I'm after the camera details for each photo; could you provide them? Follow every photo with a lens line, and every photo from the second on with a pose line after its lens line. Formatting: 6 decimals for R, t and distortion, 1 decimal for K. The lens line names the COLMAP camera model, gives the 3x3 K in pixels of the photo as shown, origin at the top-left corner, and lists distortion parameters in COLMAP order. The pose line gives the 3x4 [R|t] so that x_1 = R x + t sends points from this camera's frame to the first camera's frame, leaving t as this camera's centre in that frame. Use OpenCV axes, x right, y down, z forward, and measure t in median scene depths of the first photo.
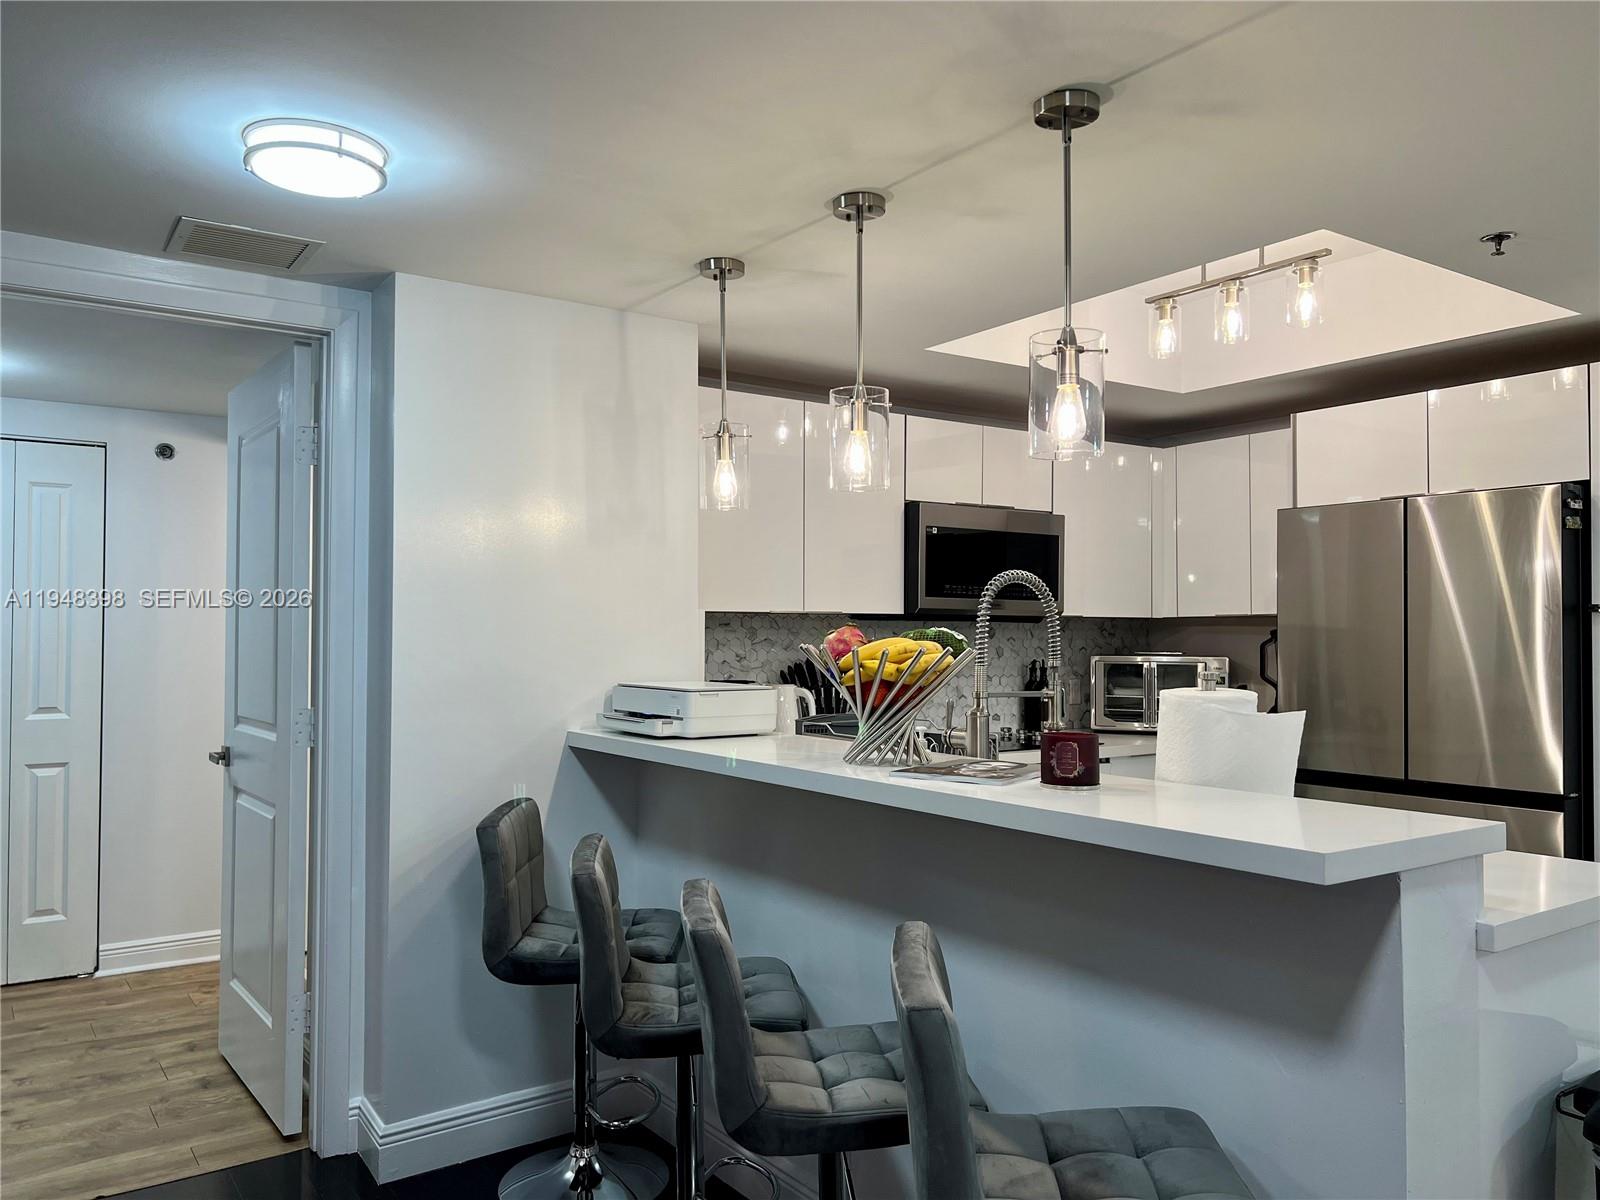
lens RADIAL K [[1218.6, 0, 800.0], [0, 1218.6, 600.0], [0, 0, 1]] dist [0.064865, -0.008181]
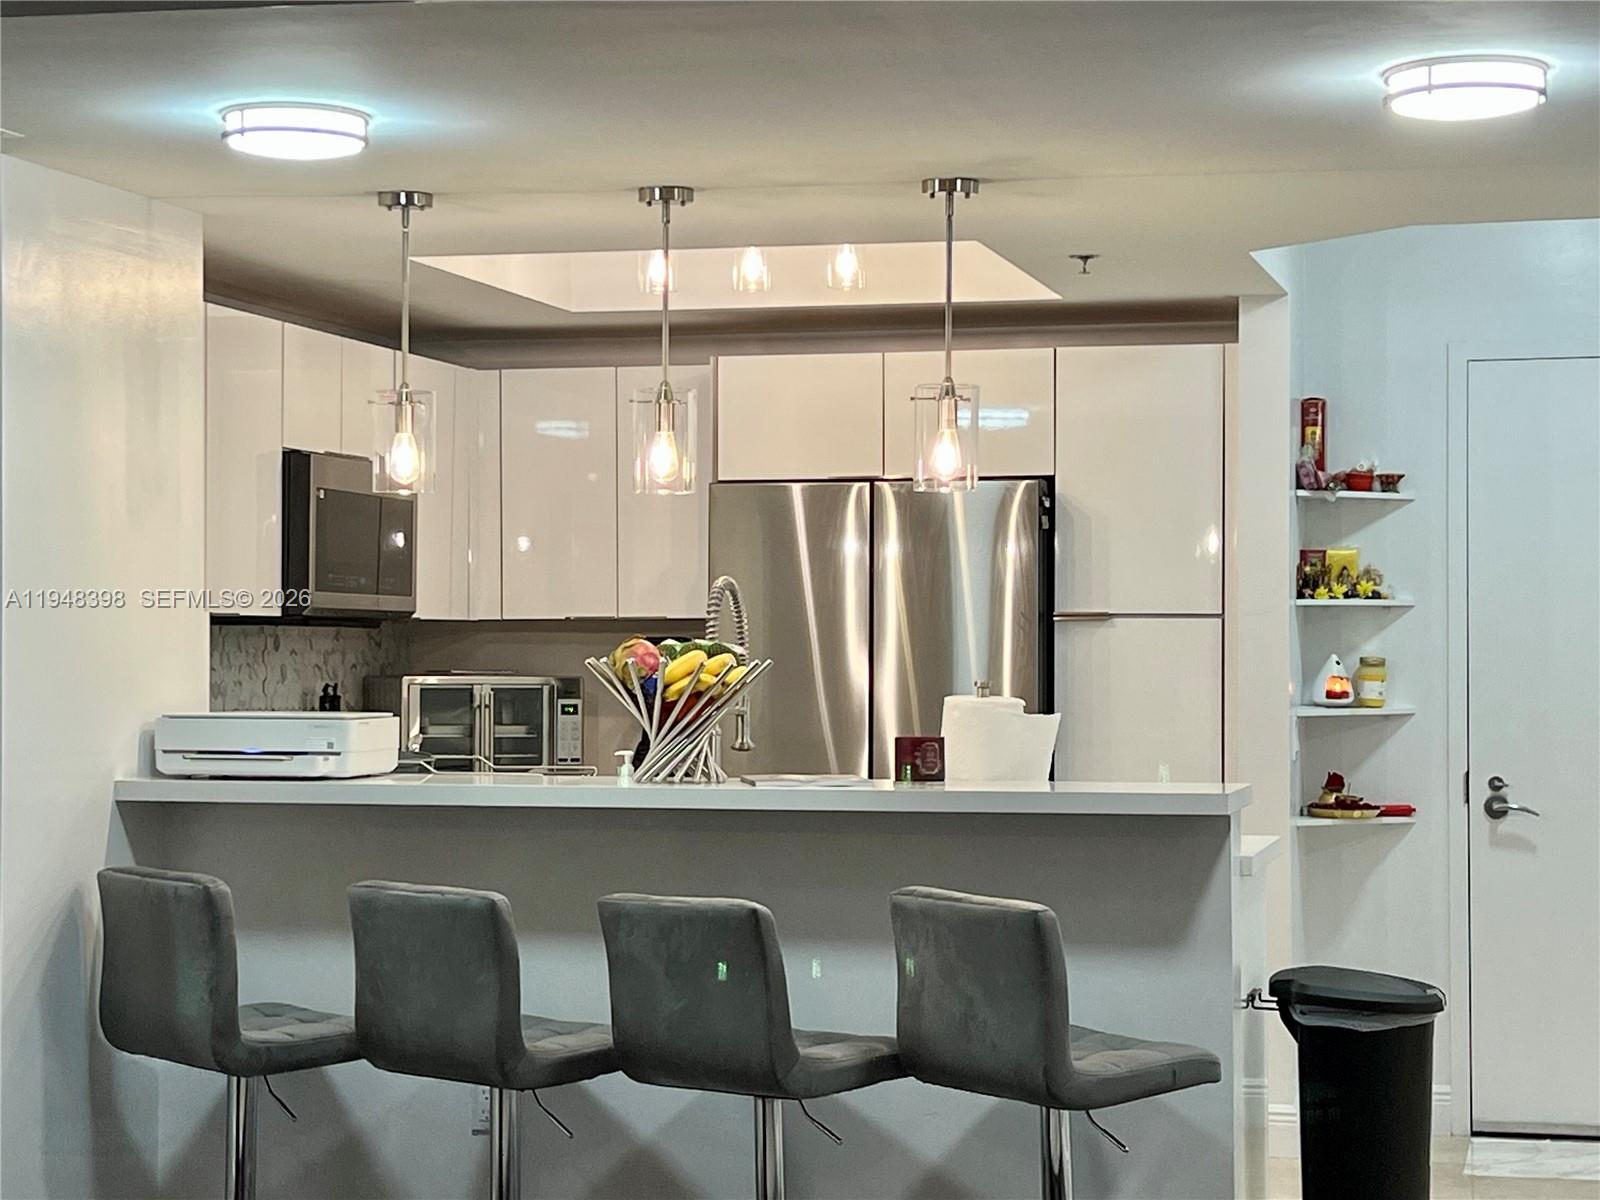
lens RADIAL K [[3230.1, 0, 800.0], [0, 3230.1, 600.0], [0, 0, 1]] dist [0.556975, -0.081949]
pose [[0.766005, 0.008333, 0.642781, -1.061188], [-0.019258, 0.999765, 0.009989, -0.026038], [-0.642546, -0.020030, 0.765985, -0.715379]]
